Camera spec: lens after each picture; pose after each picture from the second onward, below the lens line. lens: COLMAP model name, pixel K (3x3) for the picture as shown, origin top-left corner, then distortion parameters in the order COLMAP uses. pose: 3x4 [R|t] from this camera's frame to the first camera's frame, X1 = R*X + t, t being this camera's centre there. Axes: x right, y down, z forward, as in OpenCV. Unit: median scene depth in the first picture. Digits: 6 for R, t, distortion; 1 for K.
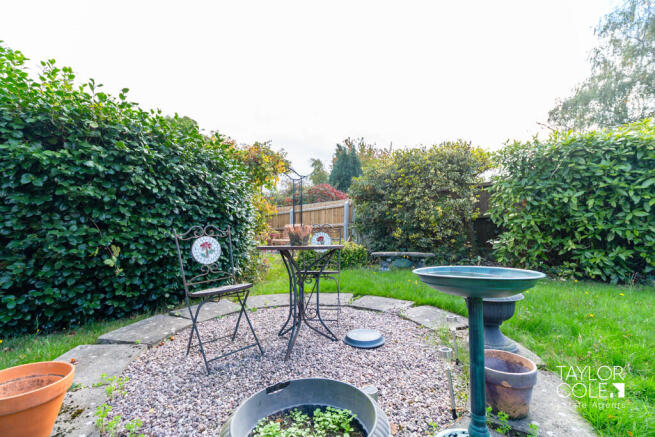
lens RADIAL K [[287.8, 0, 320.7], [0, 287.8, 216.1], [0, 0, 1]] dist [-0.000676, 0.000048]
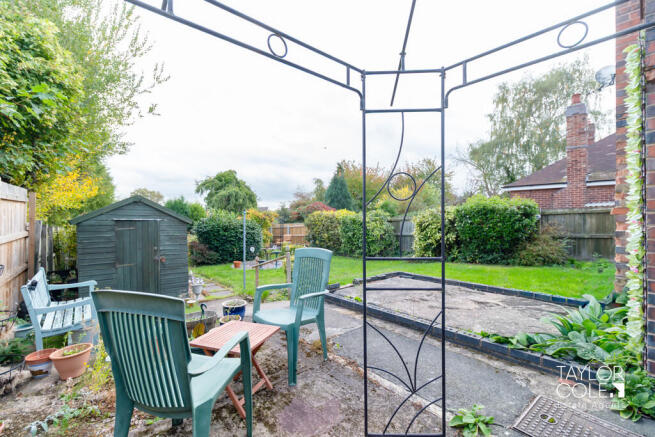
lens RADIAL K [[287.8, 0, 320.7], [0, 287.8, 216.1], [0, 0, 1]] dist [-0.000676, 0.000048]
pose [[0.996696, -0.002224, -0.081196, 0.106044], [0.003711, 0.999828, 0.018167, -0.047413], [0.081142, -0.018409, 0.996533, -0.341344]]
